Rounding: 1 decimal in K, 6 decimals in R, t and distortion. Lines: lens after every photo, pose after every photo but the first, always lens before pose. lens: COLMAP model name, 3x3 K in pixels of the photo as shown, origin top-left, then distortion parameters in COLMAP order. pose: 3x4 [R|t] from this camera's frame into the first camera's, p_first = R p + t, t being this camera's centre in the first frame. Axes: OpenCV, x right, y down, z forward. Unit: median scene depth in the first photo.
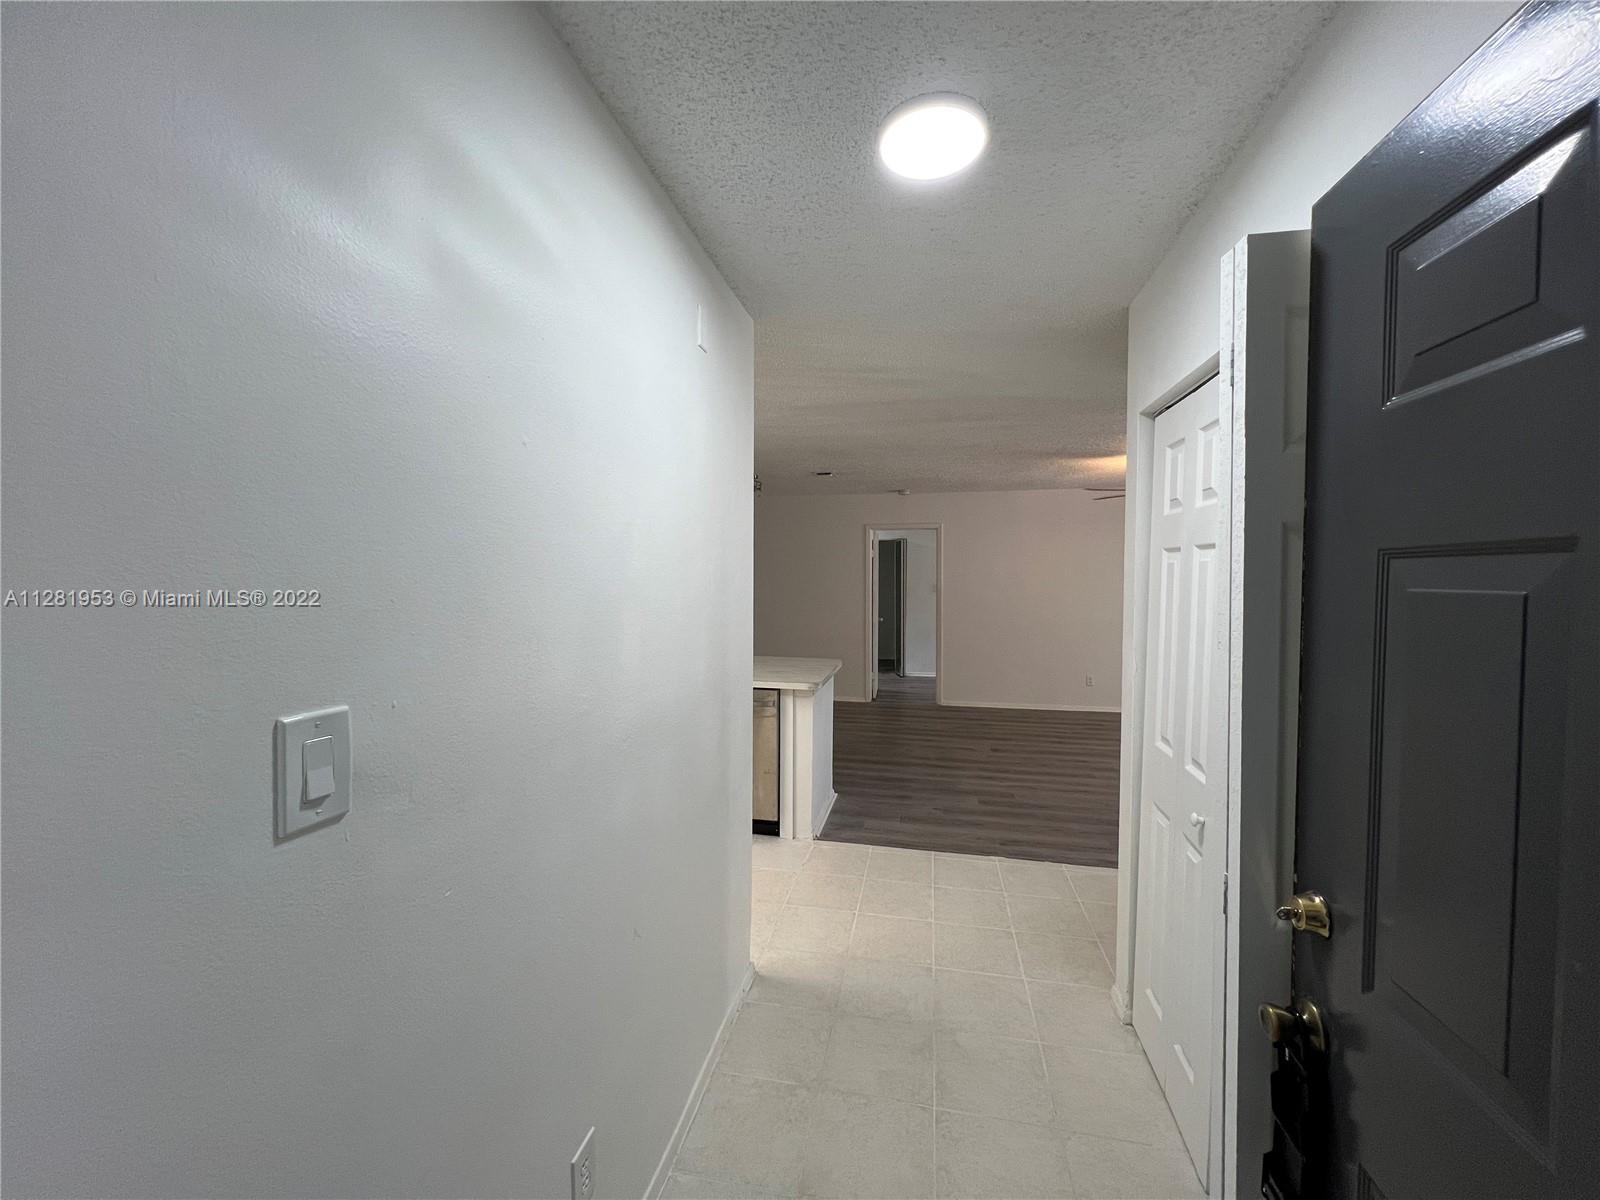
lens RADIAL K [[635.9, 0, 792.8], [0, 635.9, 598.2], [0, 0, 1]] dist [-0.000475, 0.000457]
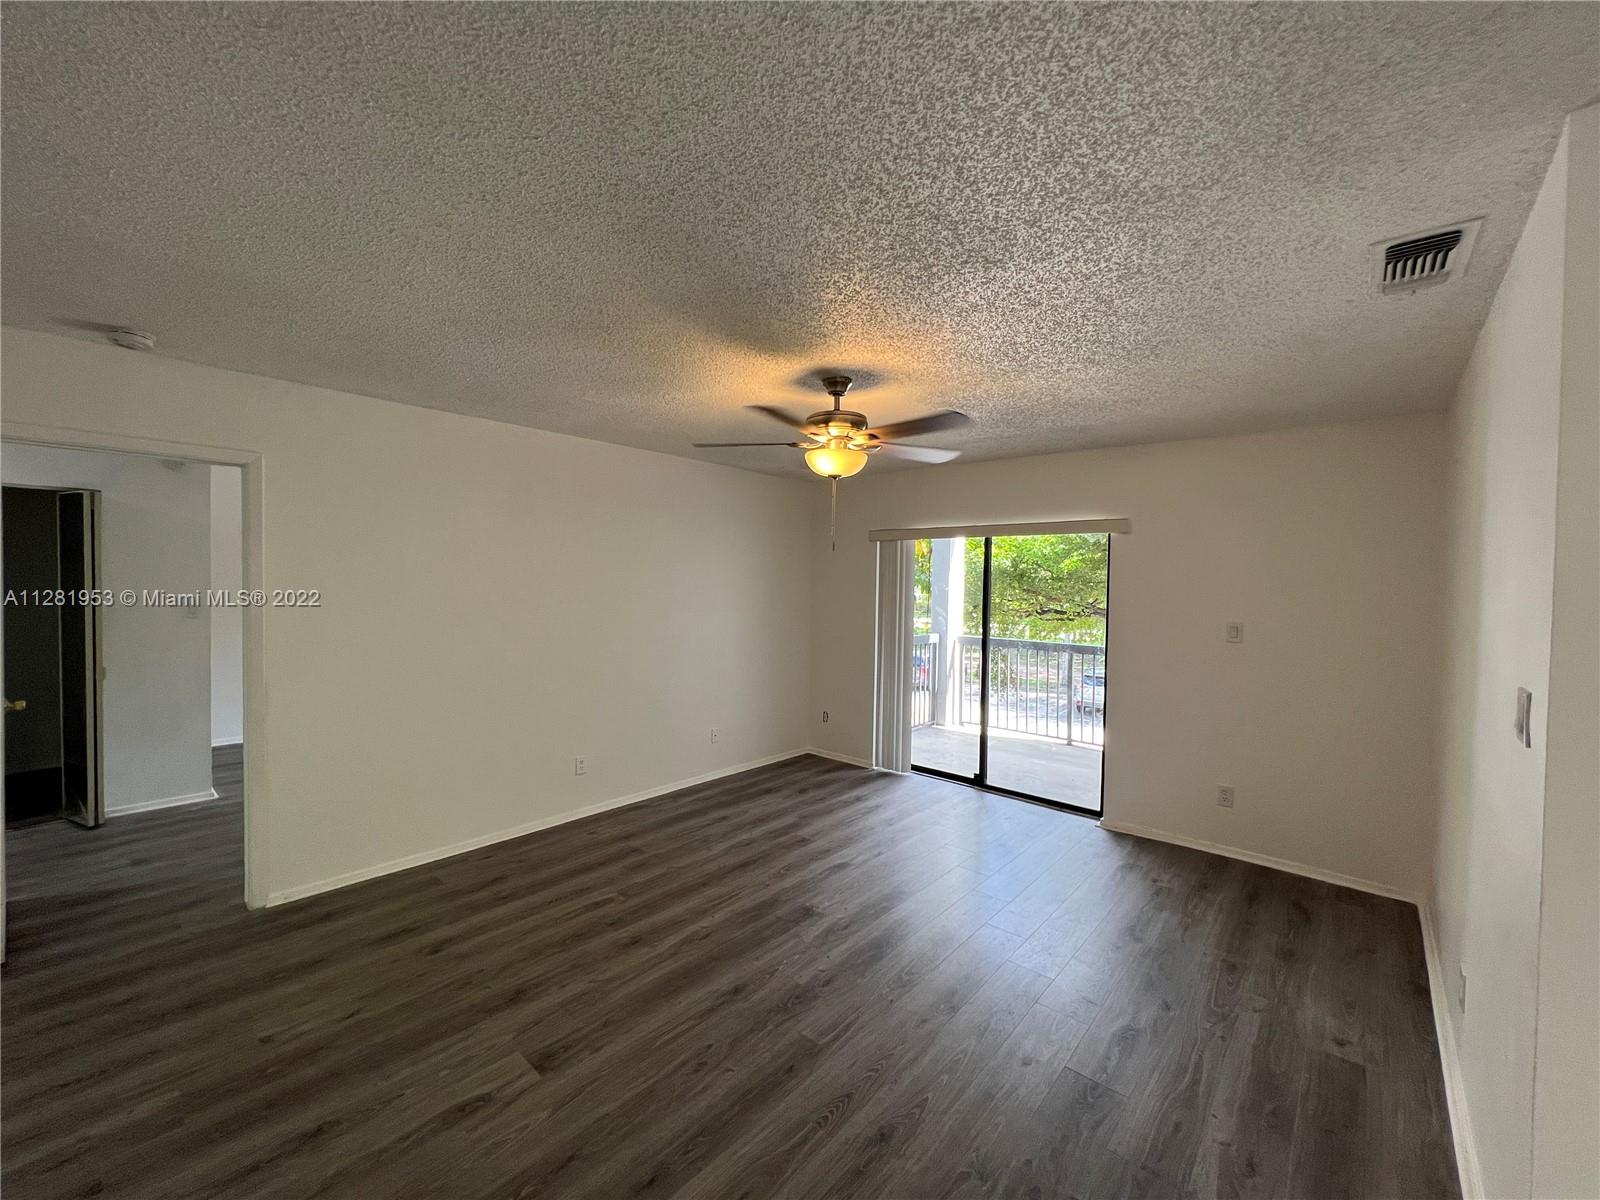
lens RADIAL K [[639.2, 0, 796.1], [0, 639.2, 597.1], [0, 0, 1]] dist [-0.001126, 0.000097]
pose [[0.493732, -0.014984, 0.869485, 0.088213], [0.017217, 0.999824, 0.007453, -0.044042], [-0.869444, 0.011290, 0.493903, 0.887064]]
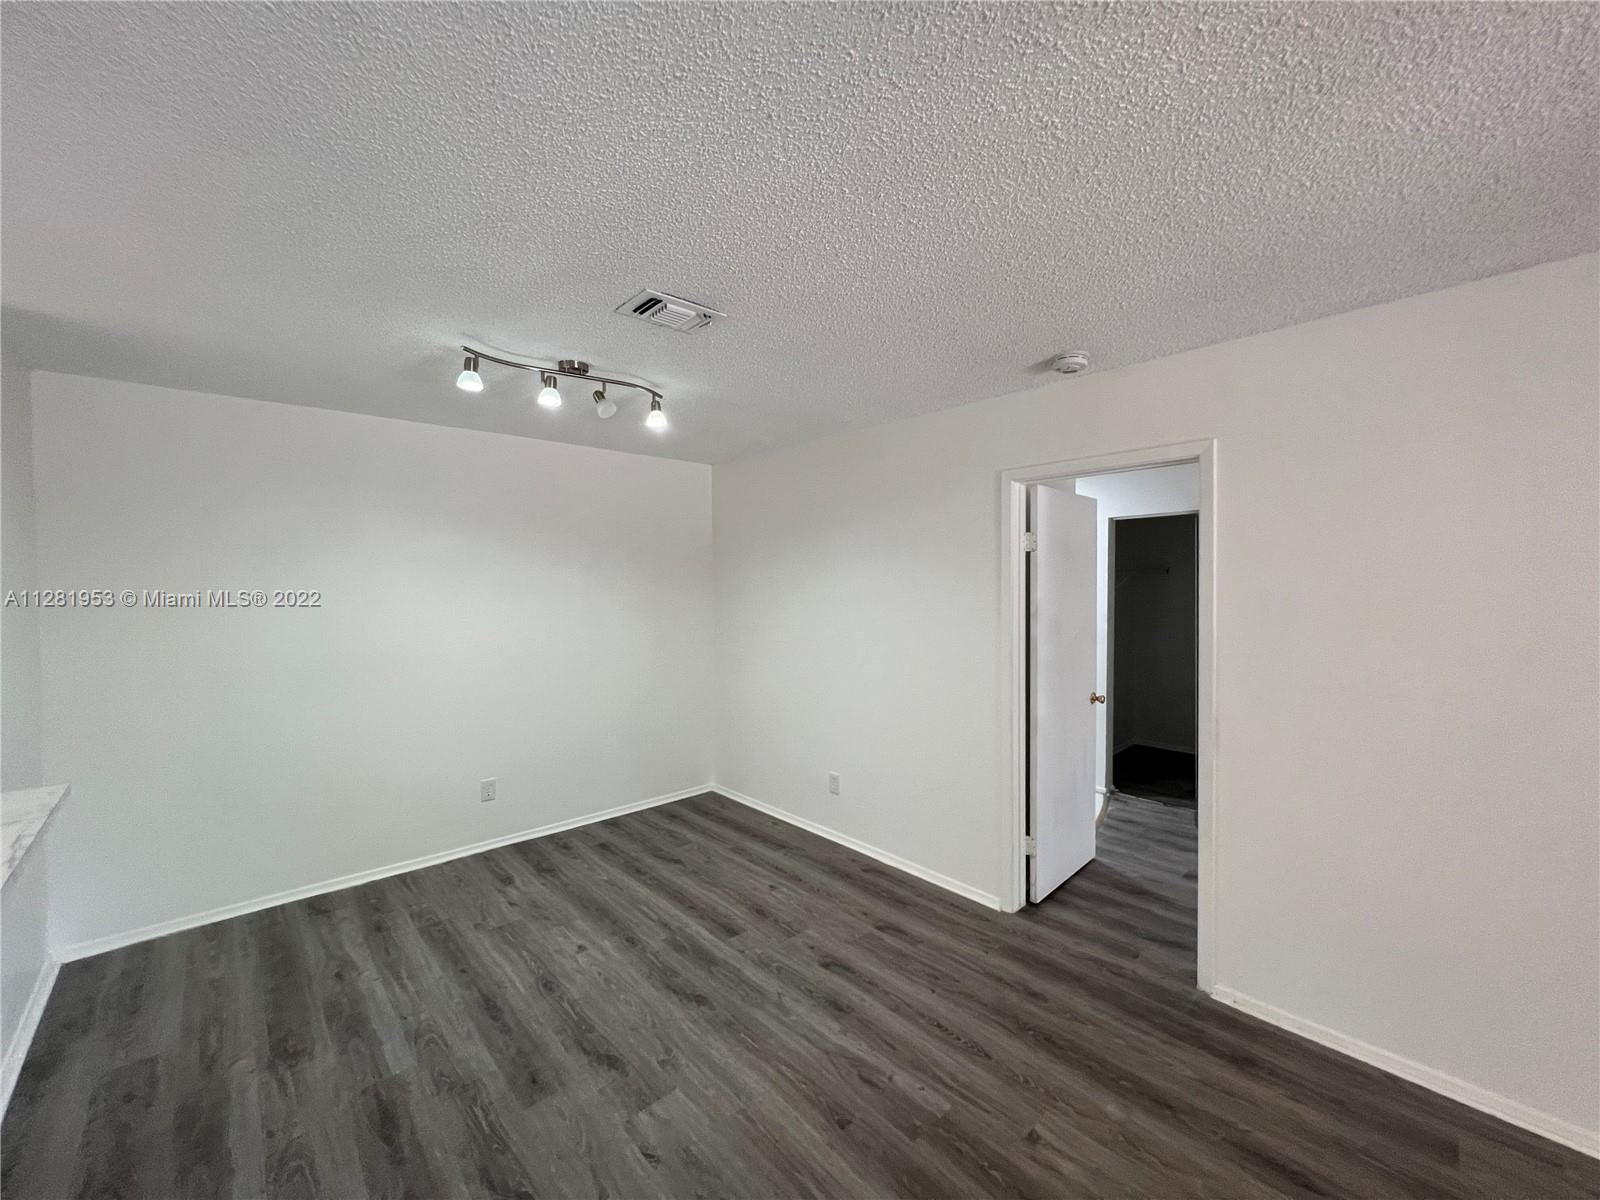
lens RADIAL K [[635.9, 0, 792.8], [0, 635.9, 598.2], [0, 0, 1]] dist [-0.000475, 0.000457]
pose [[0.814025, 0.006732, -0.580791, 0.425834], [-0.017284, 0.999771, -0.012636, -0.050540], [0.580573, 0.020324, 0.813955, 1.054900]]
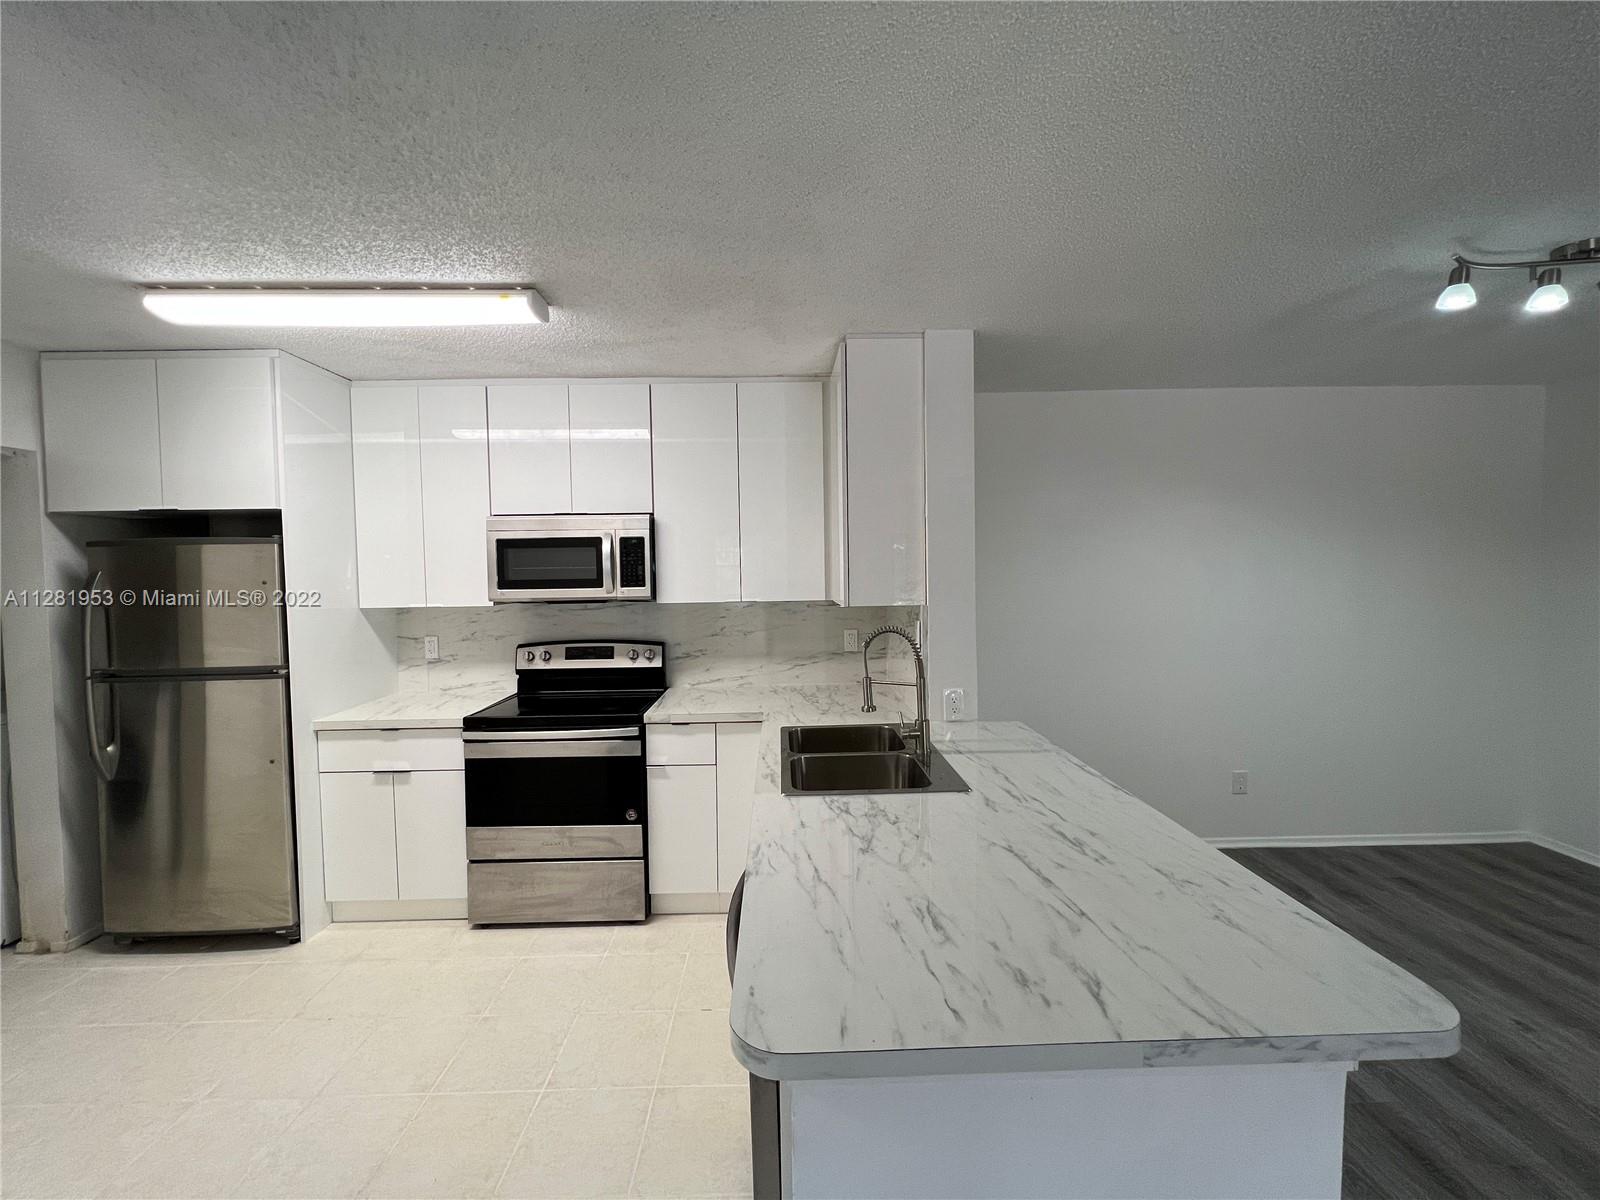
lens RADIAL K [[639.2, 0, 796.1], [0, 639.2, 597.1], [0, 0, 1]] dist [-0.001126, 0.000097]
pose [[0.225736, 0.032238, -0.973655, 0.222748], [-0.023904, 0.999335, 0.027547, -0.031812], [0.973895, 0.017056, 0.226356, 0.796788]]
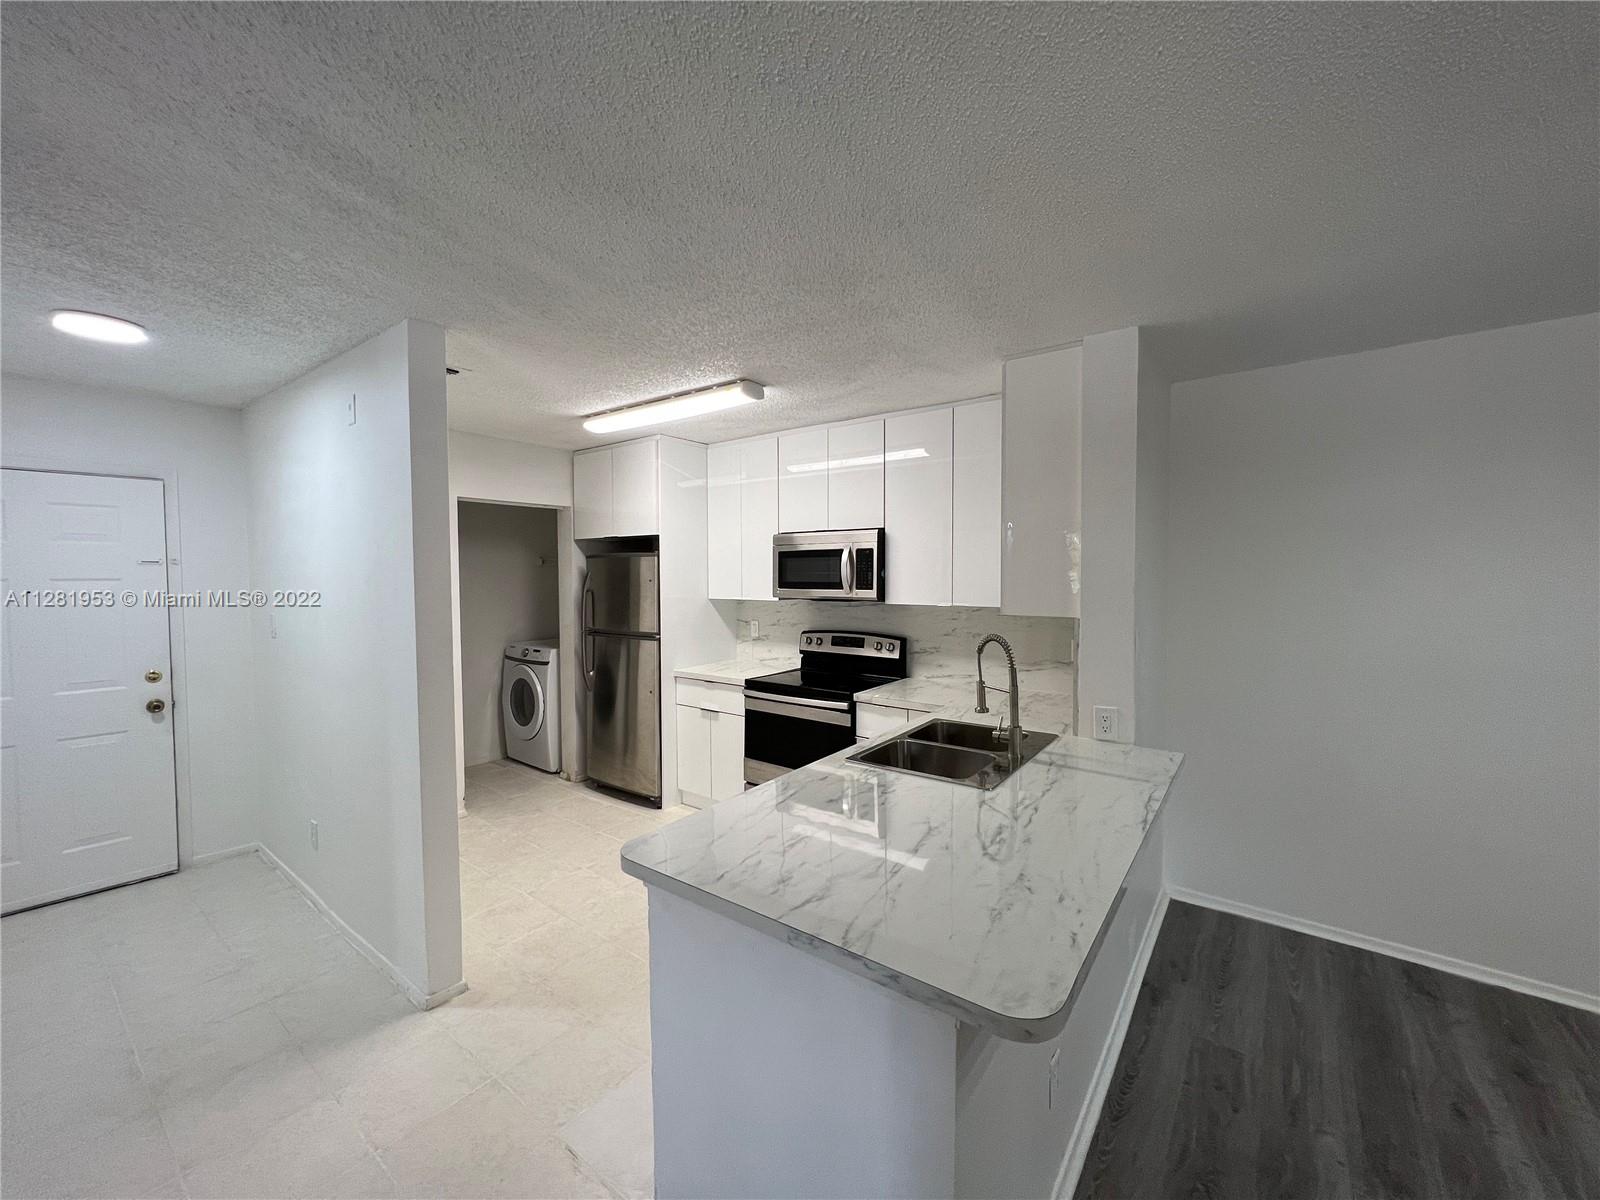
lens RADIAL K [[639.2, 0, 796.1], [0, 639.2, 597.1], [0, 0, 1]] dist [-0.001126, 0.000097]
pose [[-0.427740, 0.033110, -0.903295, 0.306274], [-0.034932, 0.997977, 0.053122, -0.051247], [0.903227, 0.054276, -0.425718, 1.060025]]
